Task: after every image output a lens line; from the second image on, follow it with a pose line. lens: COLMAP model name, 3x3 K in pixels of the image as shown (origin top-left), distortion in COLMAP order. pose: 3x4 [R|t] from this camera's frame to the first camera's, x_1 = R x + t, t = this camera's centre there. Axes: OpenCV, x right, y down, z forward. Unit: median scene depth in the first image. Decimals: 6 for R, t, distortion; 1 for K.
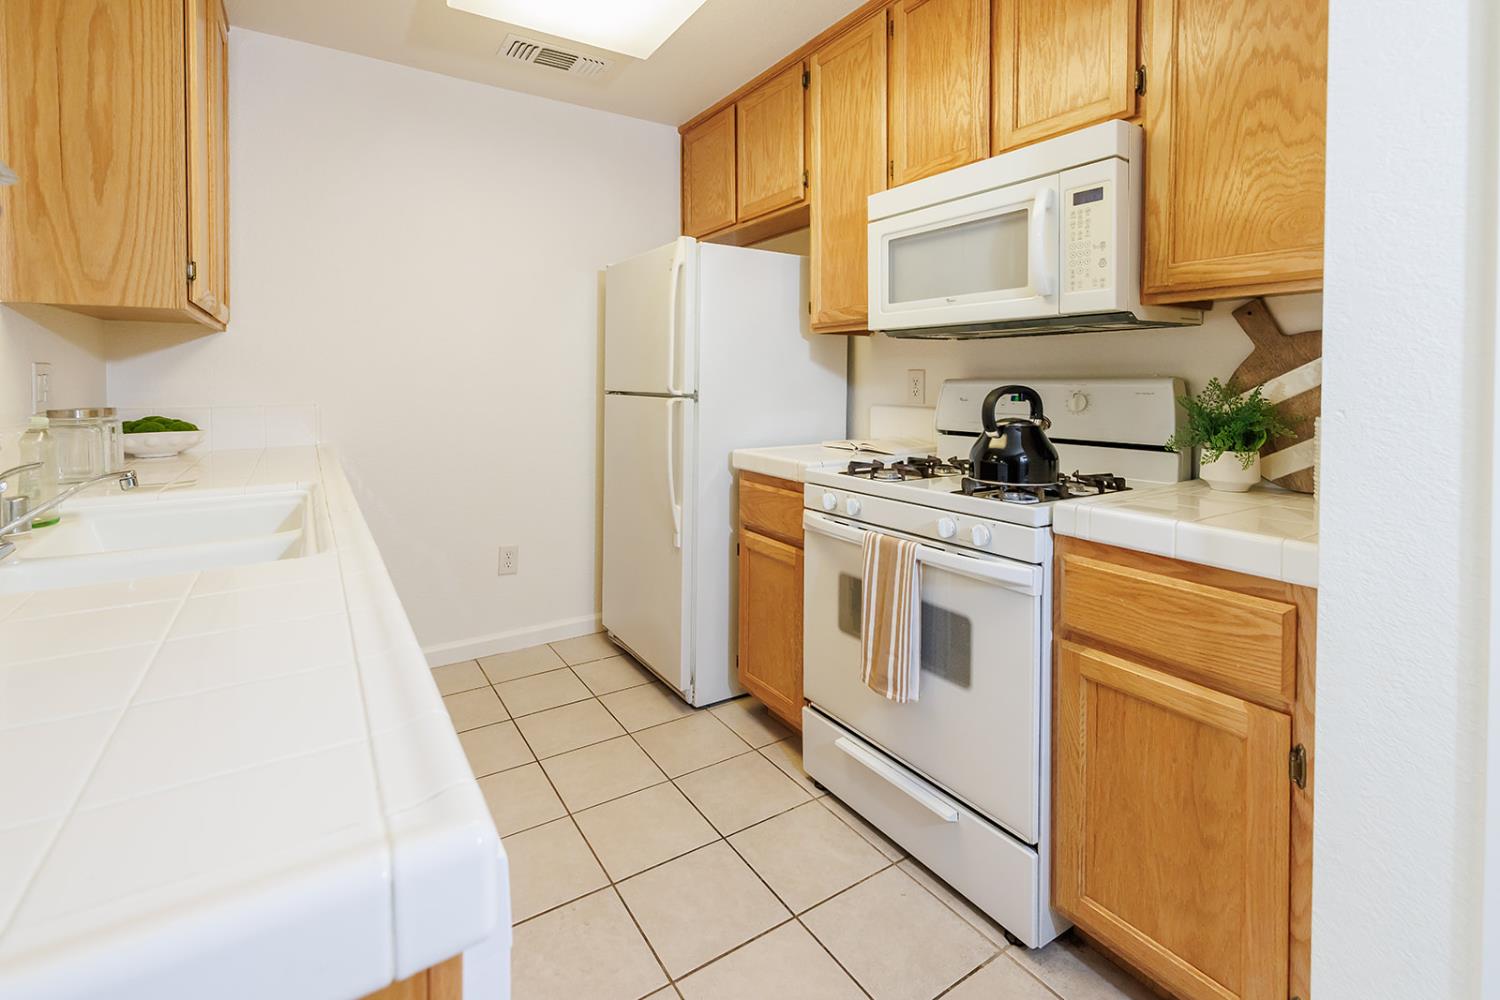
lens RADIAL K [[649.9, 0, 699.1], [0, 649.9, 394.2], [0, 0, 1]] dist [0.001322, 0.000508]
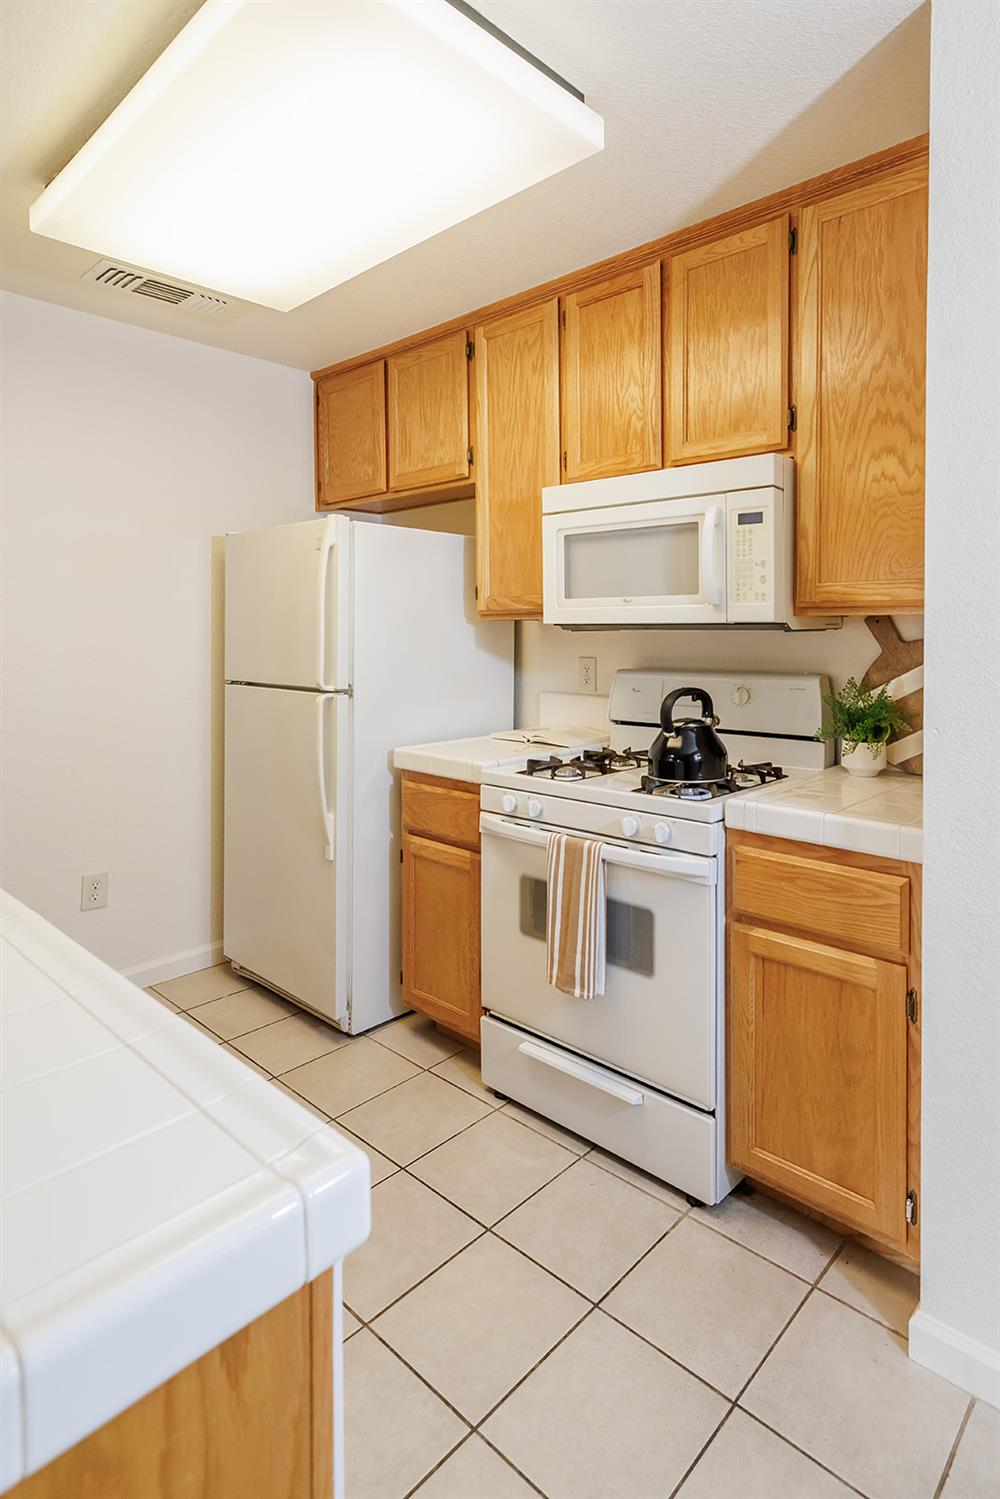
lens RADIAL K [[809.0, 0, 502.5], [0, 809.0, 675.2], [0, 0, 1]] dist [0.004454, 0.000464]
pose [[0.965612, -0.042444, 0.256498, -0.128623], [0.030062, 0.998194, 0.052006, -0.103618], [-0.258242, -0.042506, 0.965145, -0.167753]]
